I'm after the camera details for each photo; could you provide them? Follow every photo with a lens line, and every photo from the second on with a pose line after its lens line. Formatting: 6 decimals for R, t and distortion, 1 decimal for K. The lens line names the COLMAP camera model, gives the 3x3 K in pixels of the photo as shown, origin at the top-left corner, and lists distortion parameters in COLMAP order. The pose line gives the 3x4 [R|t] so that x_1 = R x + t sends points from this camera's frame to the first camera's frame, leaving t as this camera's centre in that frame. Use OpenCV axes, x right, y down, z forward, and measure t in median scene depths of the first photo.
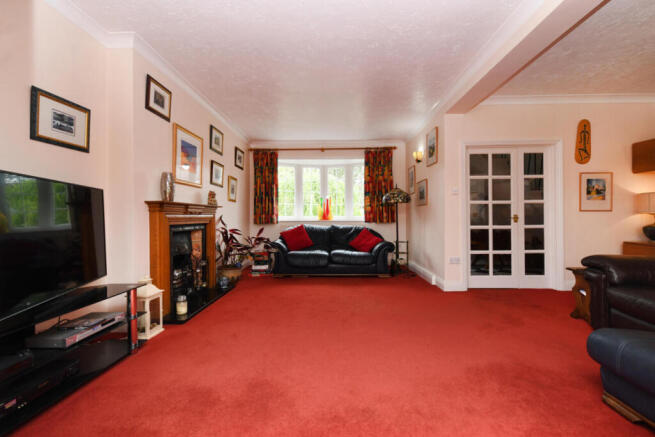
lens RADIAL K [[275.0, 0, 328.3], [0, 275.0, 217.0], [0, 0, 1]] dist [0.000702, 0.000046]
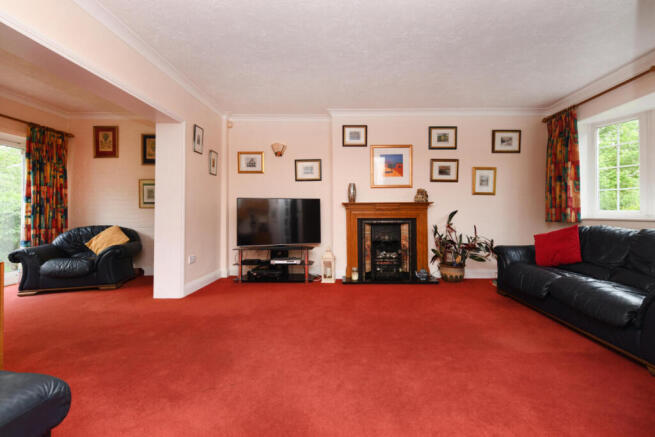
lens RADIAL K [[275.0, 0, 328.7], [0, 275.0, 214.1], [0, 0, 1]] dist [0.000702, 0.000046]
pose [[-0.000880, 0.004375, -0.999990, 0.473458], [0.004010, 0.999982, 0.004371, -0.000149], [0.999992, -0.004006, -0.000897, 0.446367]]
